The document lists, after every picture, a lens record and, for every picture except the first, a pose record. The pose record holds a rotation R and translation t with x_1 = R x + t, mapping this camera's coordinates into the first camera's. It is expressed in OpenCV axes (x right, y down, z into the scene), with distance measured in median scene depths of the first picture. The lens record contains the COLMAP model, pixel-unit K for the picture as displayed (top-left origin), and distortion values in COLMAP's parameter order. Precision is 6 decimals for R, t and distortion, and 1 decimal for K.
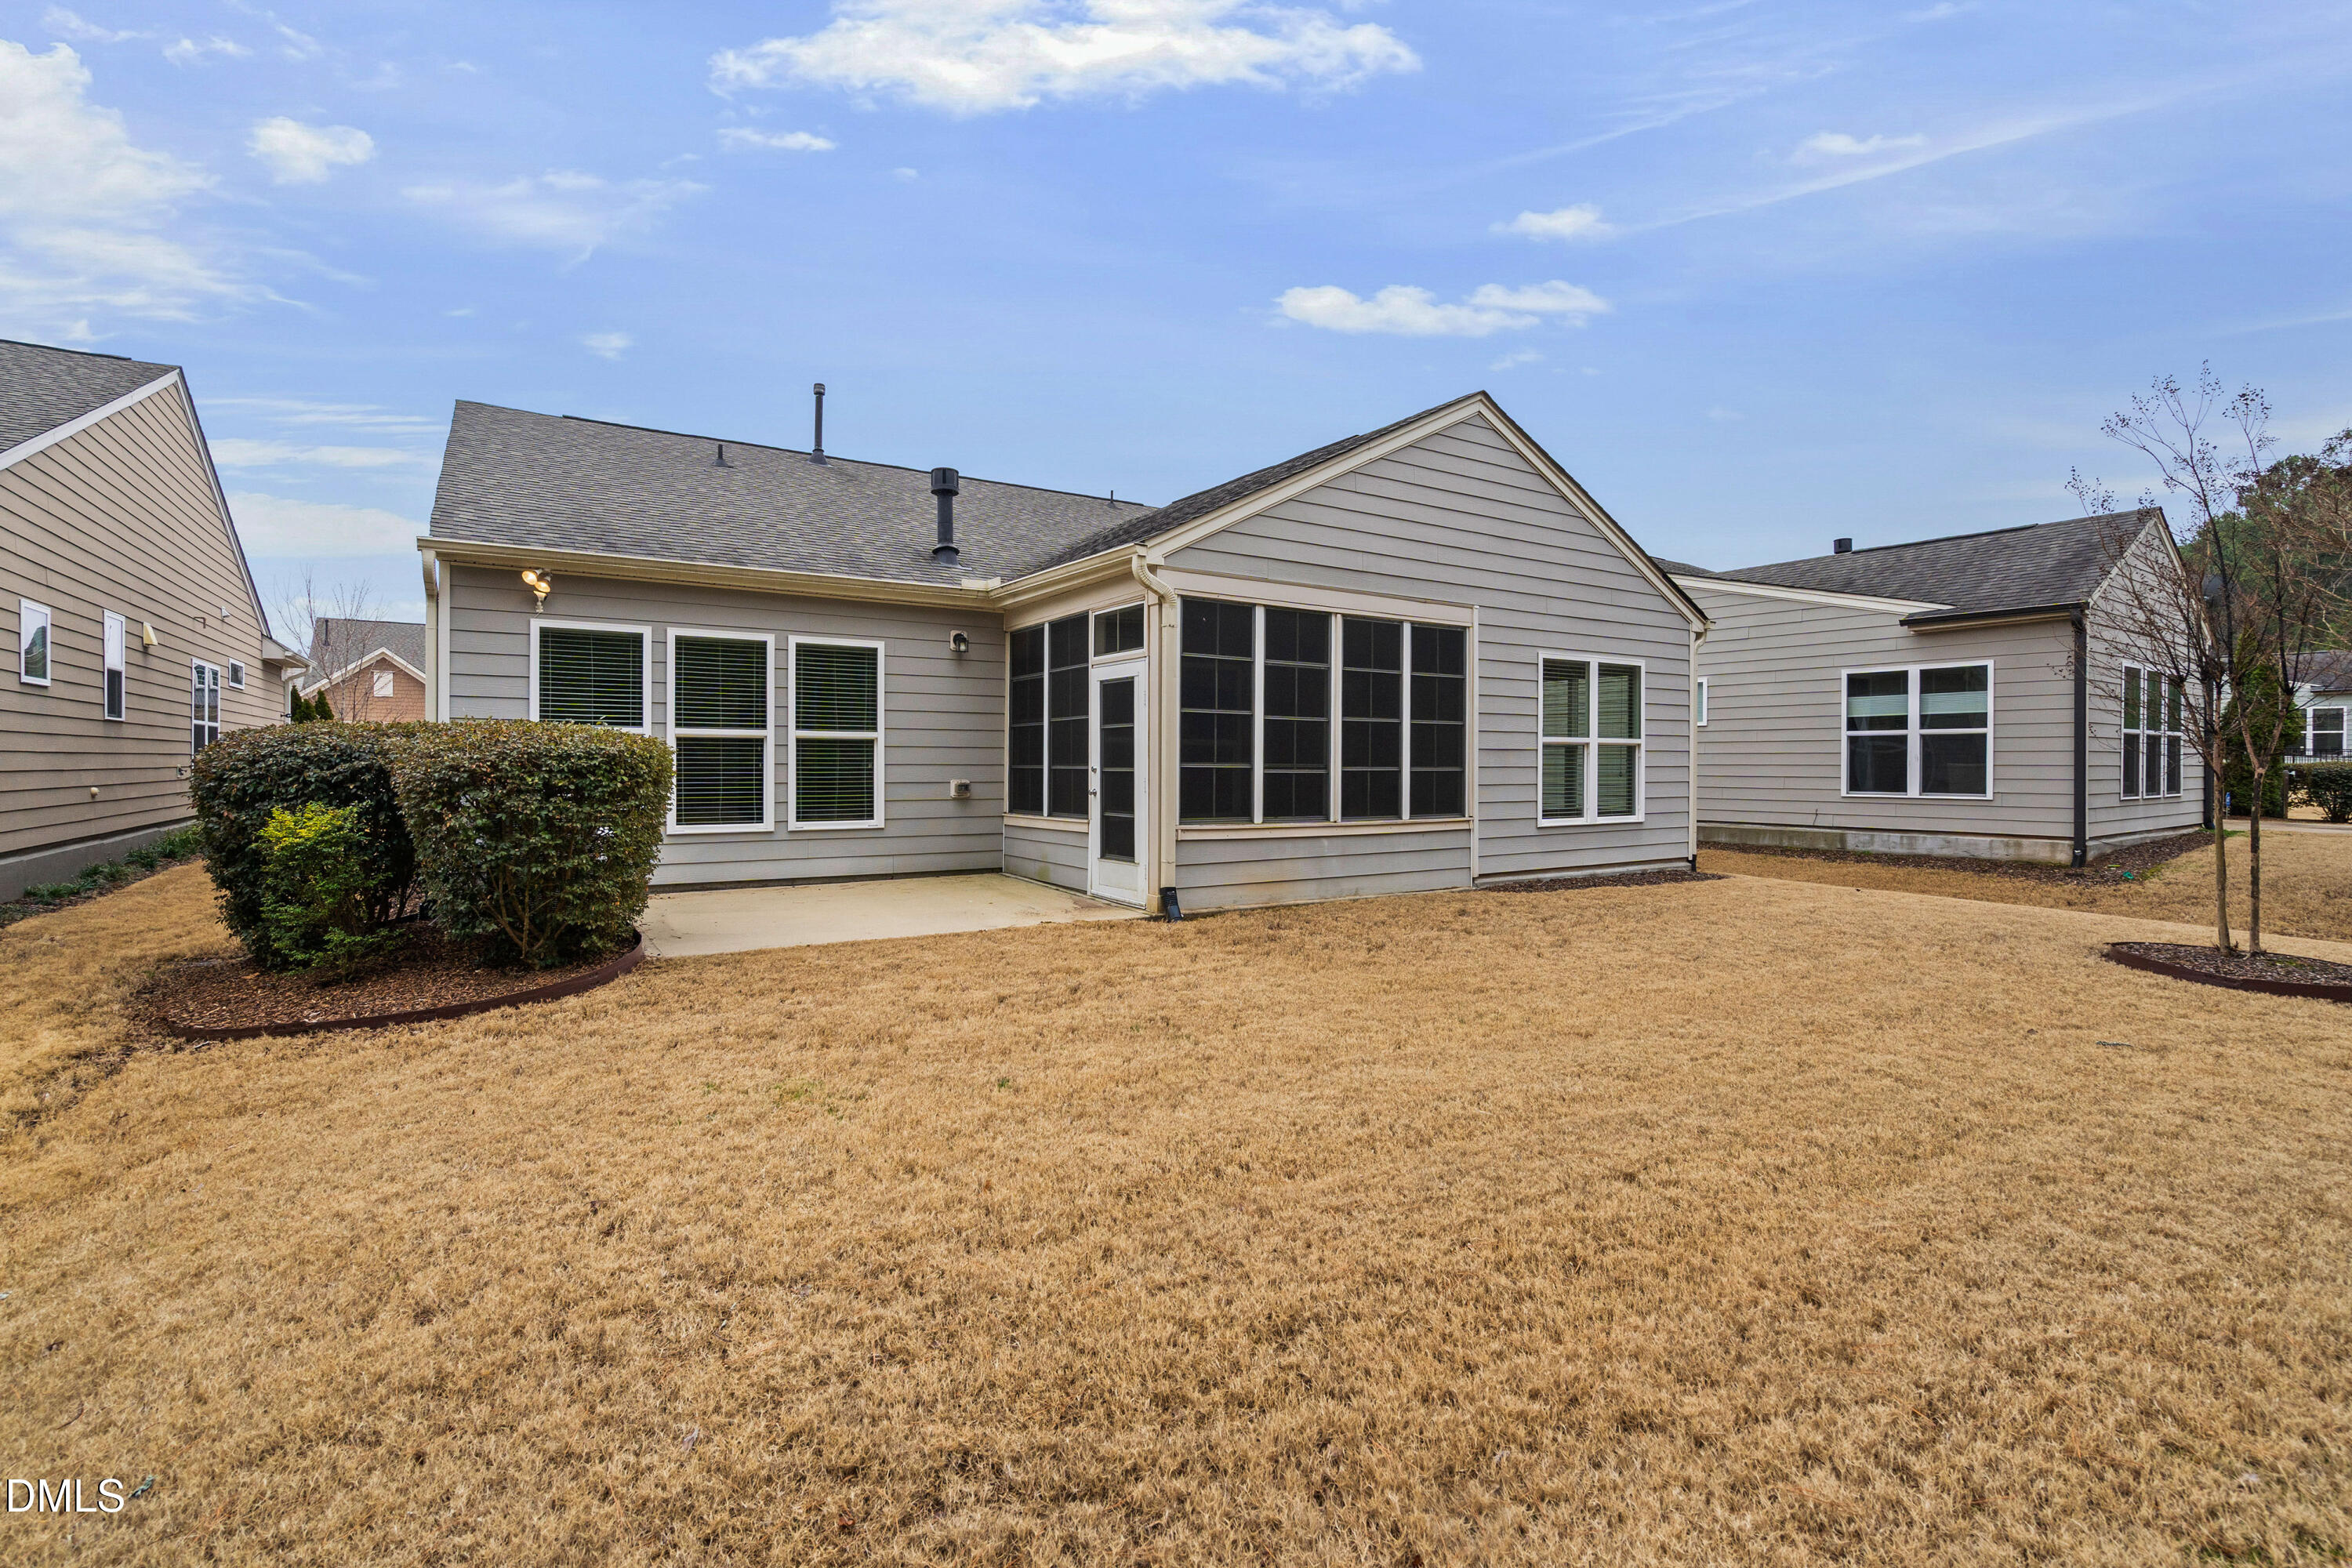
lens RADIAL K [[1077.8, 0, 1161.3], [0, 1077.8, 763.7], [0, 0, 1]] dist [-0.001009, -0.000305]
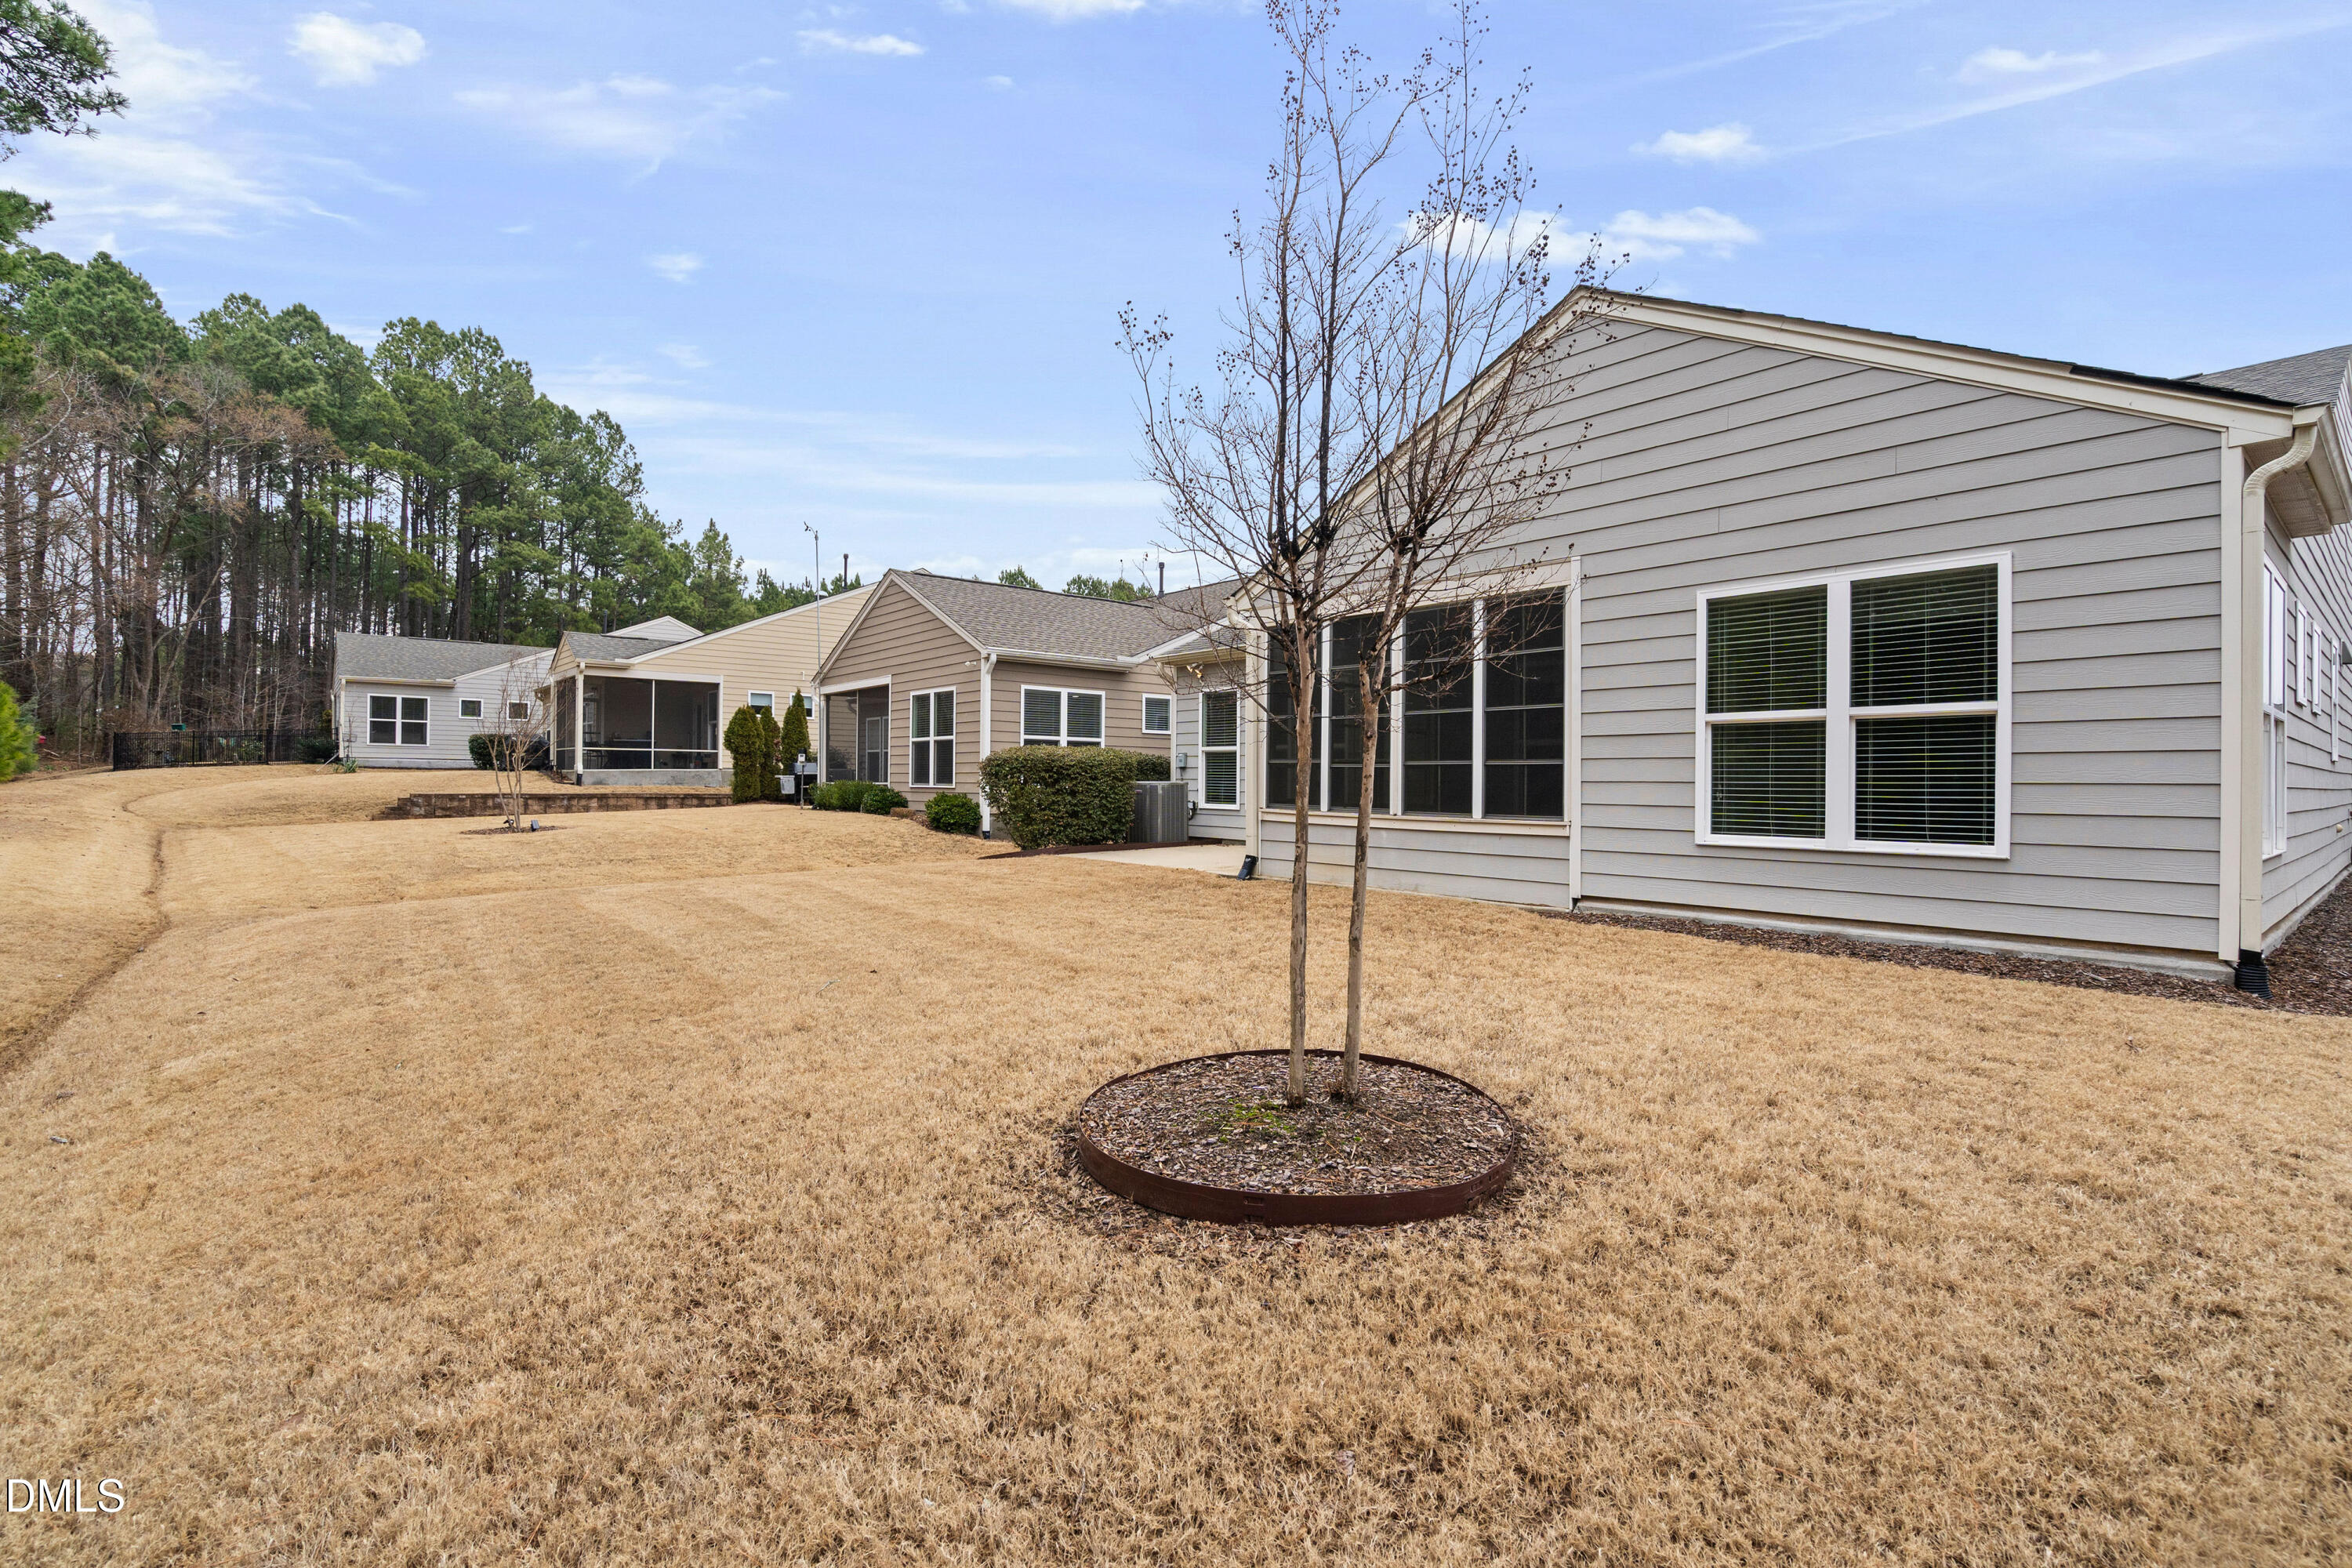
lens RADIAL K [[1077.8, 0, 1170.0], [0, 1077.8, 772.0], [0, 0, 1]] dist [-0.001009, -0.000305]
pose [[0.124436, -0.010621, -0.992171, 1.100992], [-0.008511, 0.999894, -0.011771, 0.025865], [0.992191, 0.009909, 0.124332, 0.636005]]
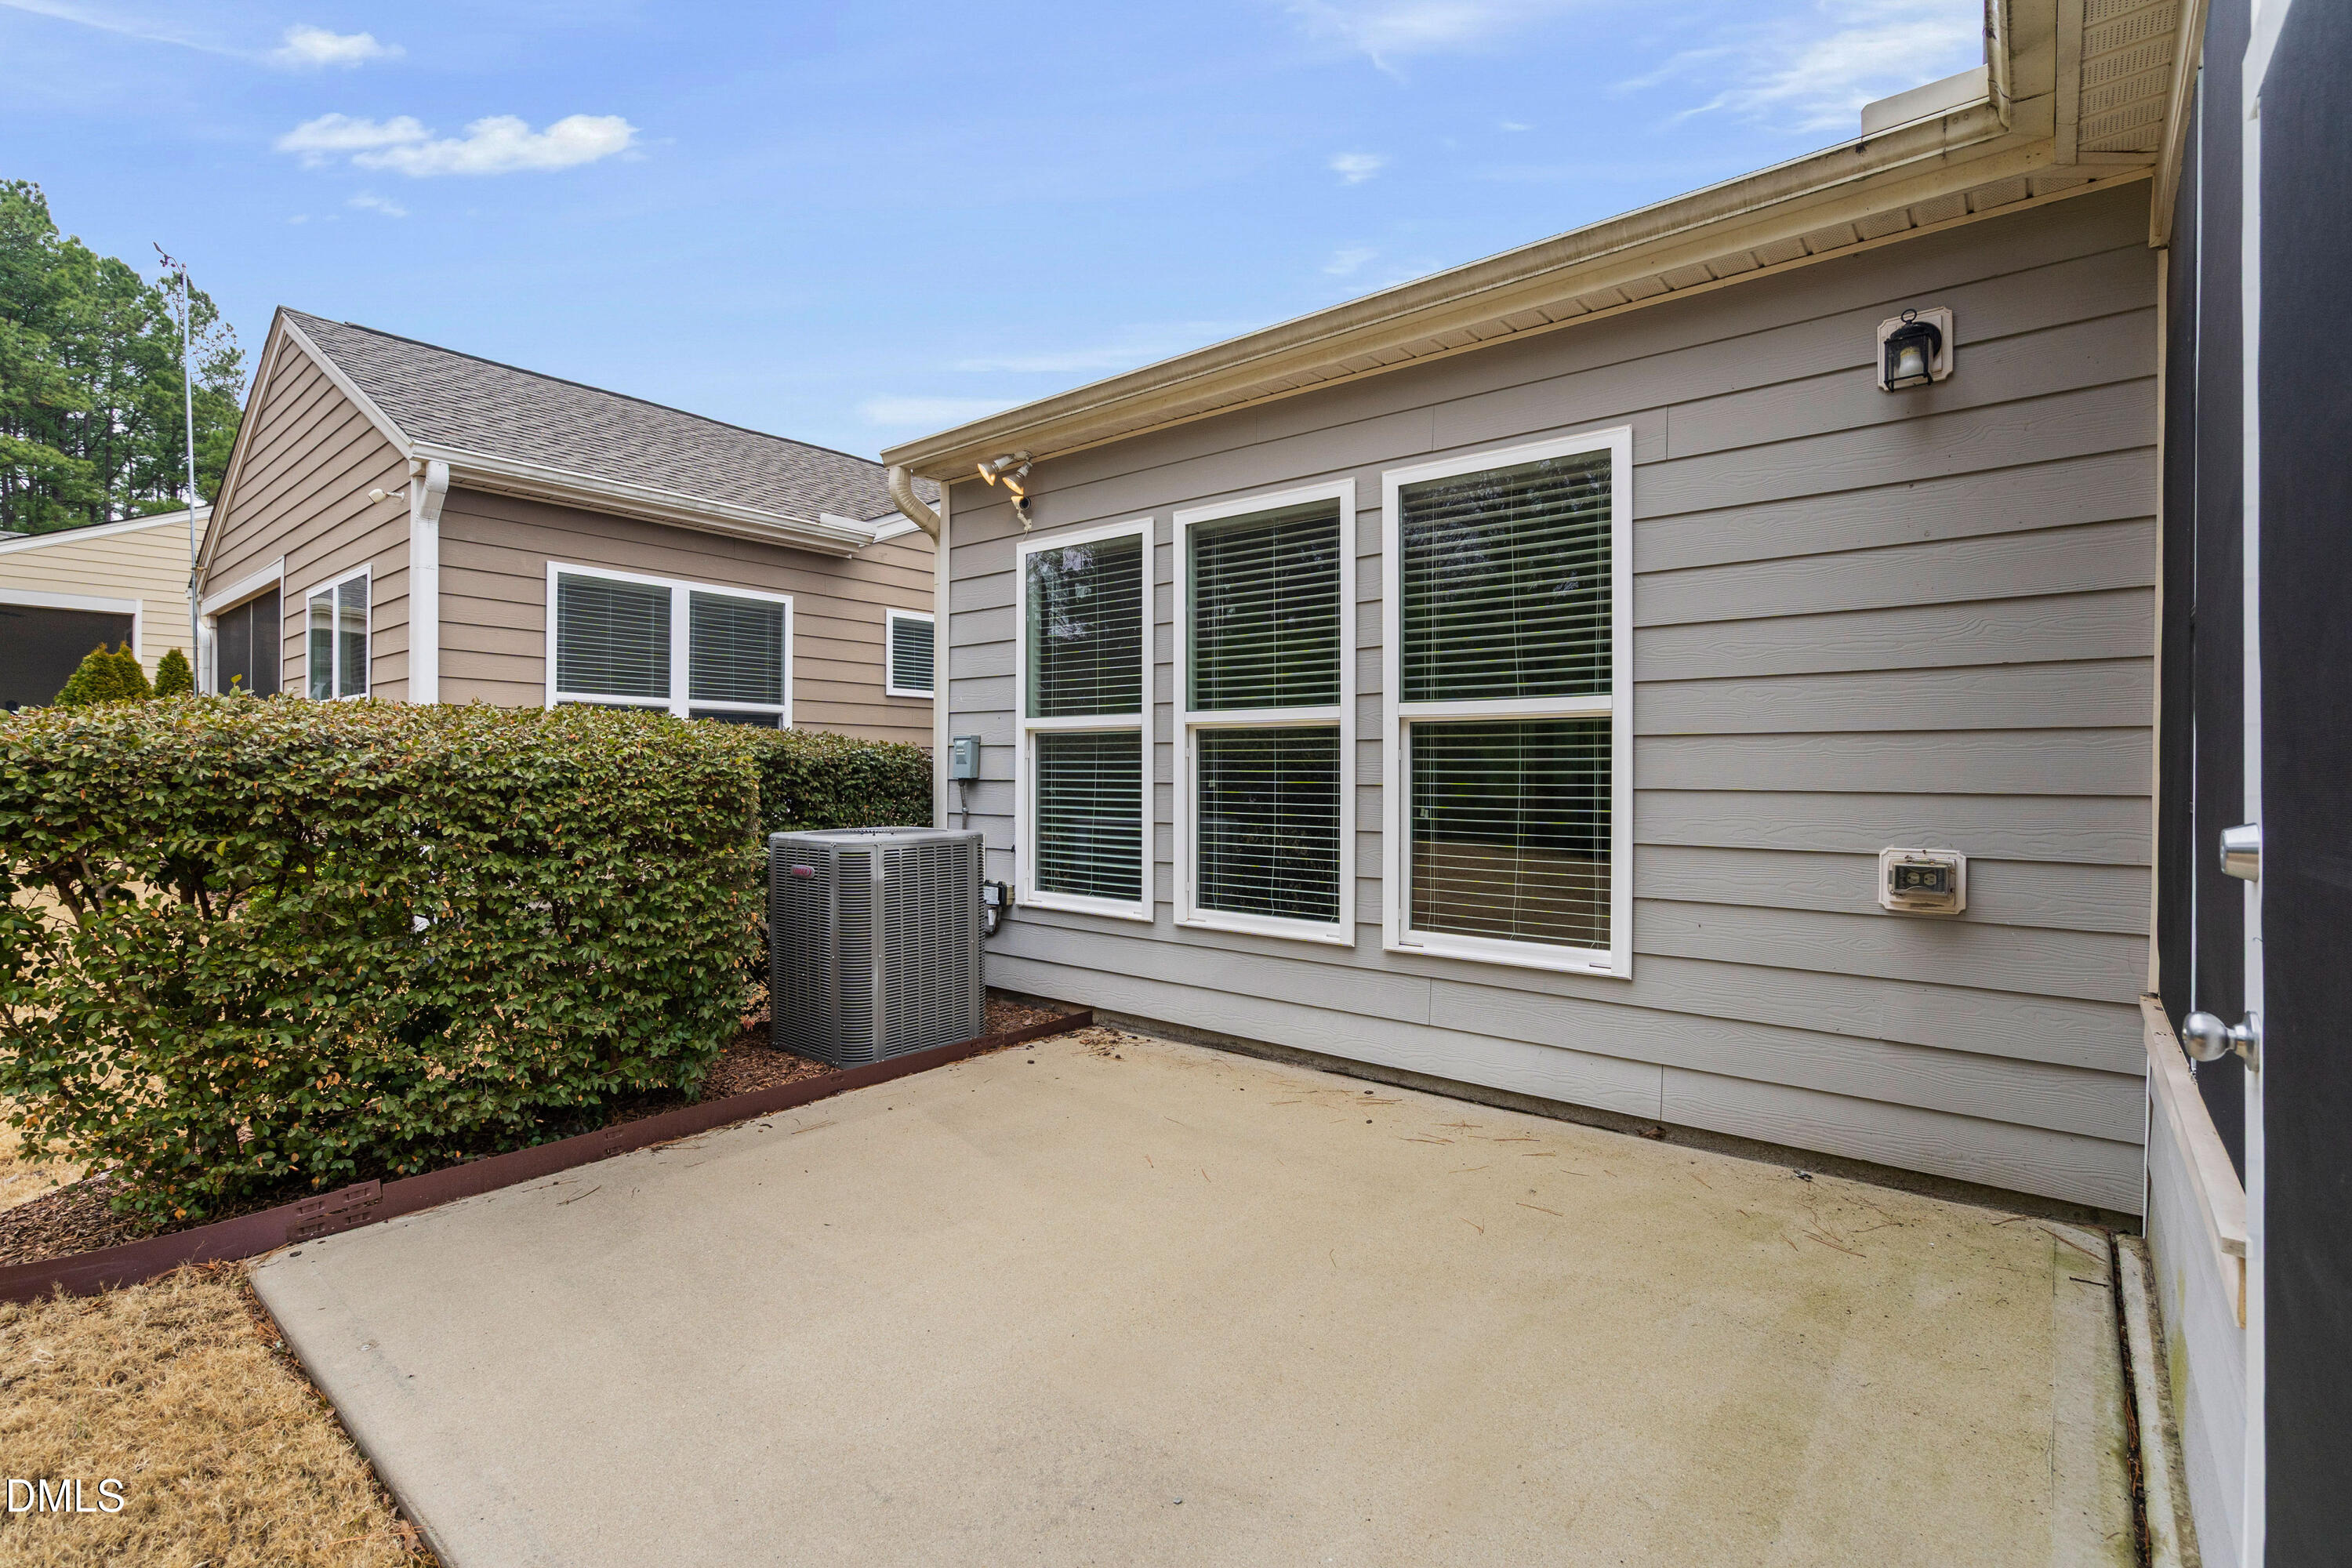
lens RADIAL K [[1077.8, 0, 1173.2], [0, 1077.8, 773.5], [0, 0, 1]] dist [-0.001009, -0.000305]
pose [[0.298992, -0.001262, -0.954255, 0.022298], [-0.003064, 0.999993, -0.002282, -0.003218], [0.954251, 0.003606, 0.298986, 0.795934]]
